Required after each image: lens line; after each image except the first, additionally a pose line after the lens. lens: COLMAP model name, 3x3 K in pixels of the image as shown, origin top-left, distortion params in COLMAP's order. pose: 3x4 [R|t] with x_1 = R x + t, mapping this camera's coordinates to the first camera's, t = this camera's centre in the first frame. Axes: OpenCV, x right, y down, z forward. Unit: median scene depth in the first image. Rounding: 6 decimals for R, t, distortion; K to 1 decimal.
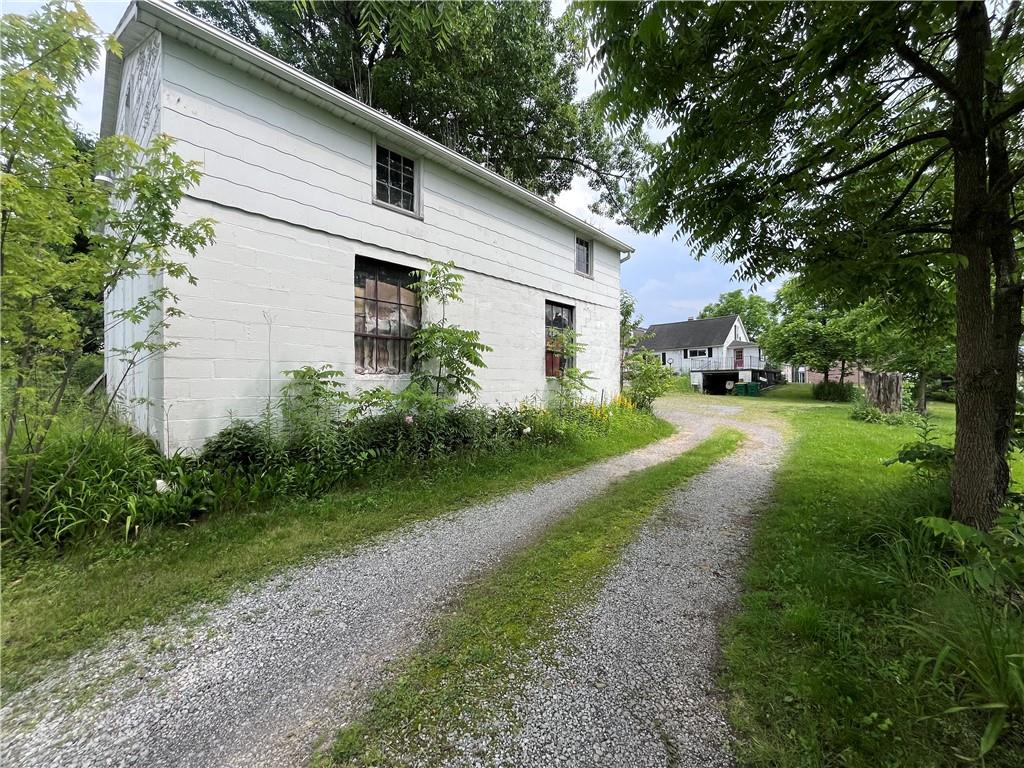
lens RADIAL K [[410.9, 0, 512.8], [0, 410.9, 383.7], [0, 0, 1]] dist [-0.000738, -0.000203]
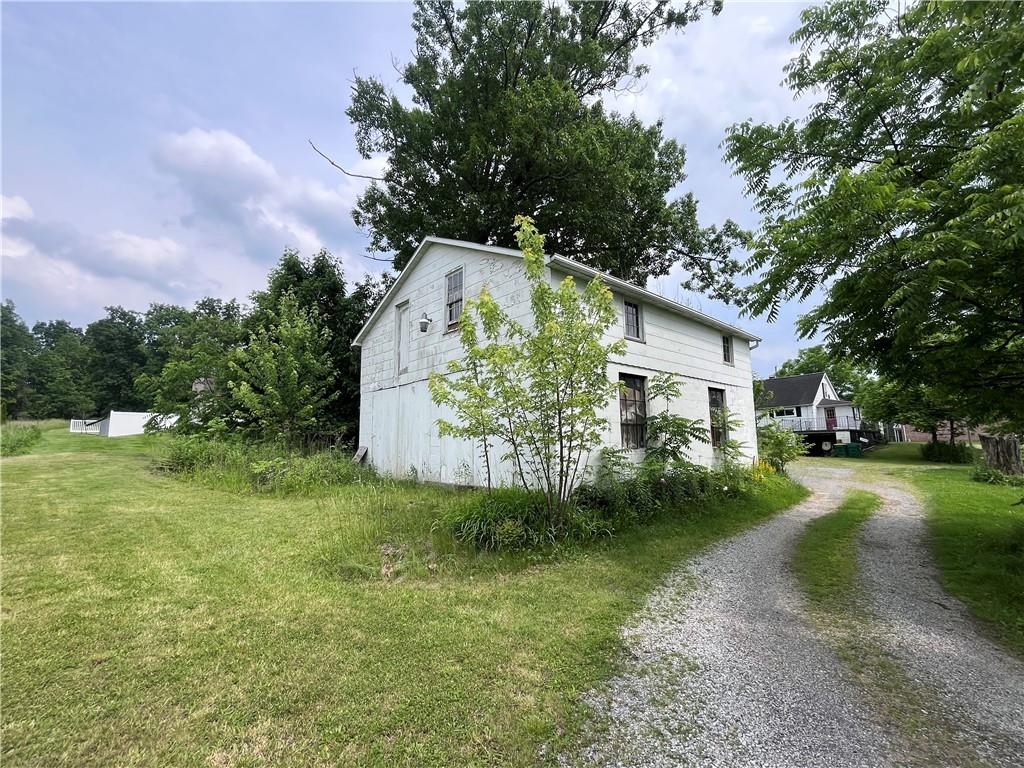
lens RADIAL K [[445.6, 0, 511.2], [0, 445.6, 385.2], [0, 0, 1]] dist [-0.003647, 0.000026]
pose [[0.995532, -0.022968, -0.091586, -0.181935], [0.010732, 0.991202, -0.131925, -0.014031], [0.093810, 0.130353, 0.987020, -0.197926]]
